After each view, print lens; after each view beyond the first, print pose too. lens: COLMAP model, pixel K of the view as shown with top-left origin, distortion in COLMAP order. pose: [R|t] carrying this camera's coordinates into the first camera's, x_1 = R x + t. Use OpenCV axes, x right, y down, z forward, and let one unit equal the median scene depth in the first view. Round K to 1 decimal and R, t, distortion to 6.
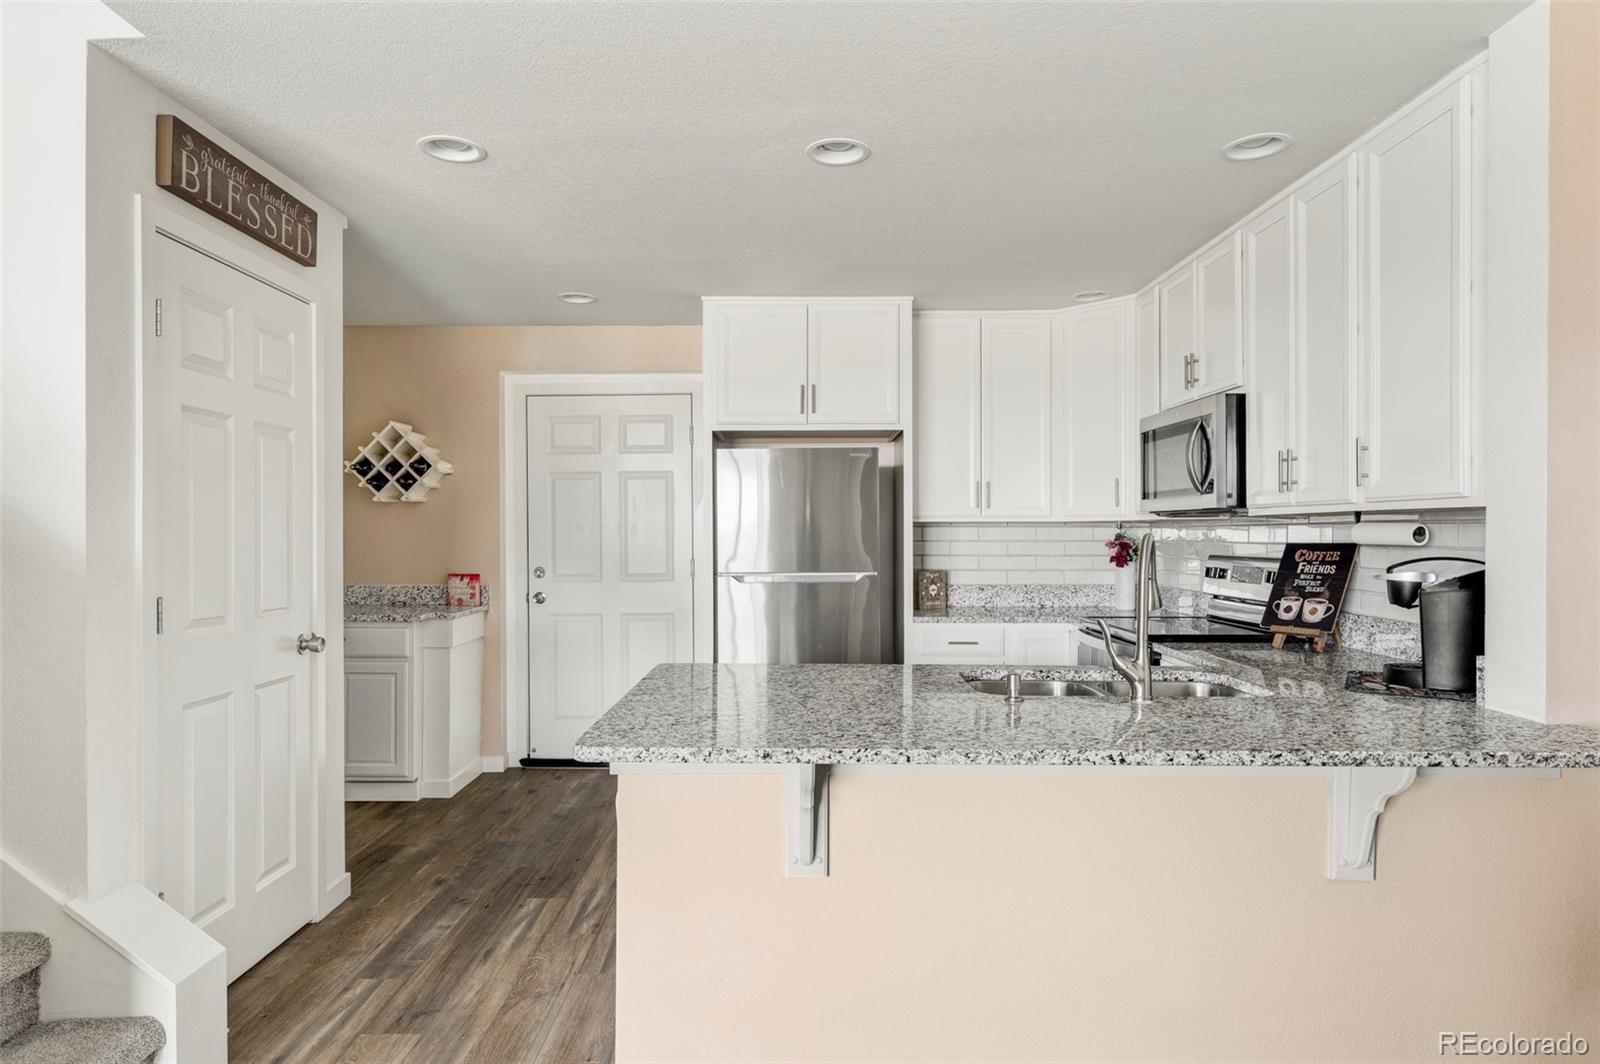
lens RADIAL K [[919.3, 0, 800.0], [0, 919.3, 532.0], [0, 0, 1]] dist [-0.002125, 0.000265]
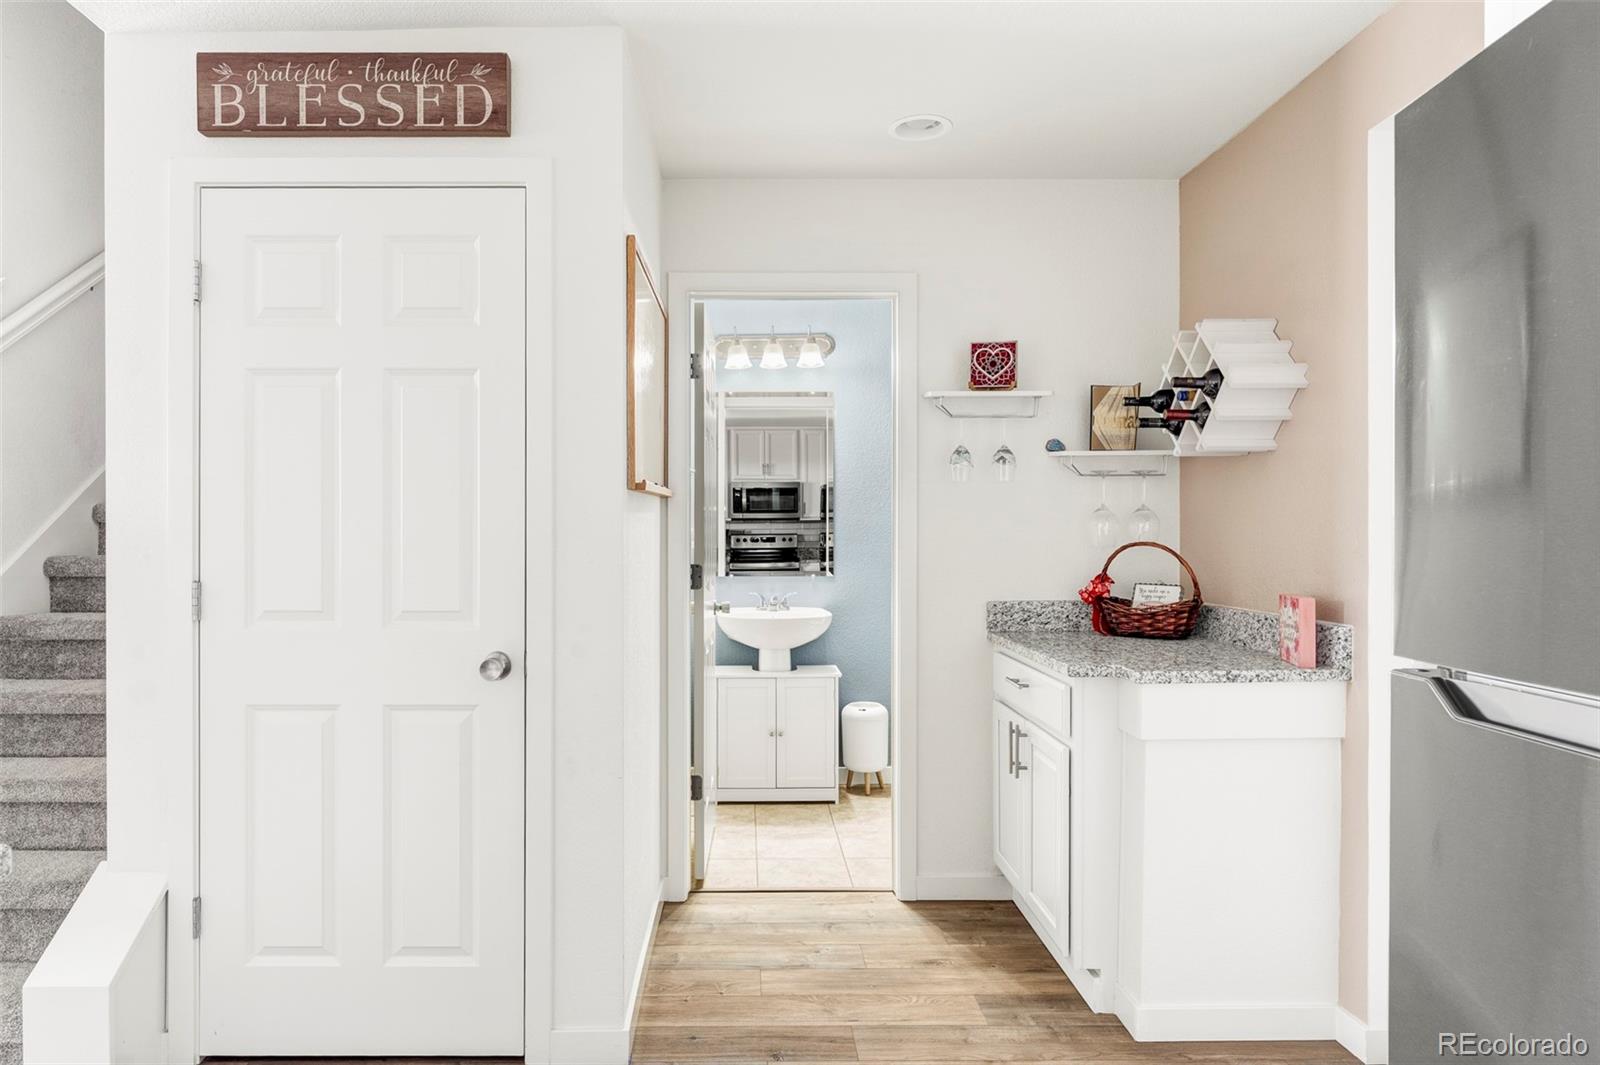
lens RADIAL K [[978.9, 0, 800.0], [0, 978.9, 532.5], [0, 0, 1]] dist [-0.002220, -0.002341]
pose [[-0.002817, 0.007057, -0.999971, 0.246129], [0.004006, 0.999967, 0.007045, 0.014828], [0.999988, -0.003986, -0.002845, 1.365544]]
